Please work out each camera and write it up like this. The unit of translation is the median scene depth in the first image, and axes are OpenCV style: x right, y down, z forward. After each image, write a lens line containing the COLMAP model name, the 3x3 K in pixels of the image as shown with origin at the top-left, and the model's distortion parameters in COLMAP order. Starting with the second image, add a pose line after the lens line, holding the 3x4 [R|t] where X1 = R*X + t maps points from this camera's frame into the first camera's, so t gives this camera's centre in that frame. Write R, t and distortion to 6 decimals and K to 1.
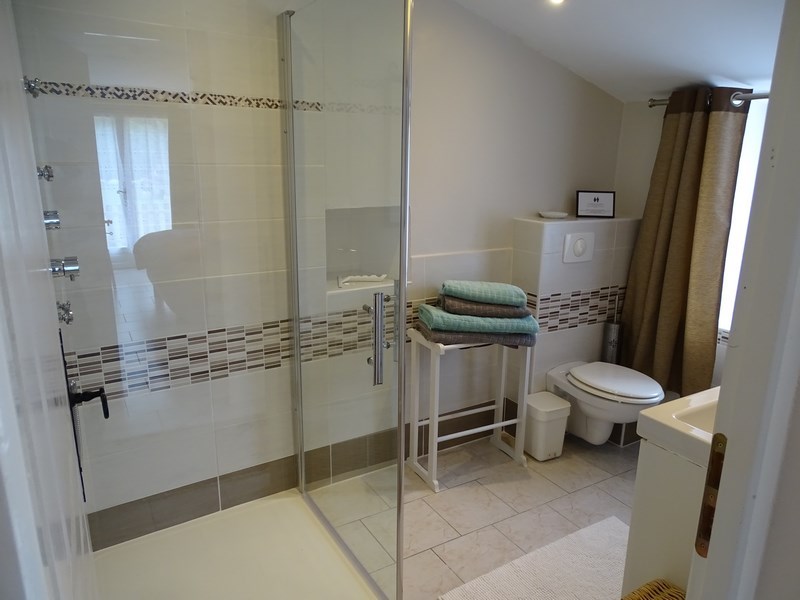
lens RADIAL K [[568.9, 0, 400.0], [0, 568.9, 300.0], [0, 0, 1]] dist [0.005251, -0.002488]
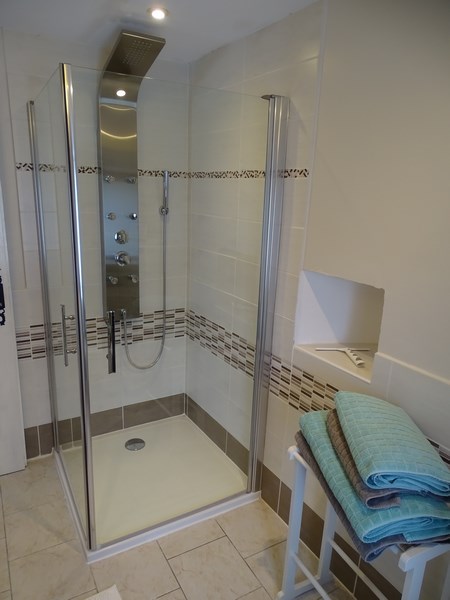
lens RADIAL K [[426.7, 0, 225.0], [0, 426.7, 316.4], [0, 0, 1]] dist [0.005251, -0.002488]
pose [[-0.029832, 0.255155, -0.966440, 0.704129], [-0.298506, 0.920474, 0.252233, -0.250774], [0.953941, 0.296013, 0.048706, 0.900608]]
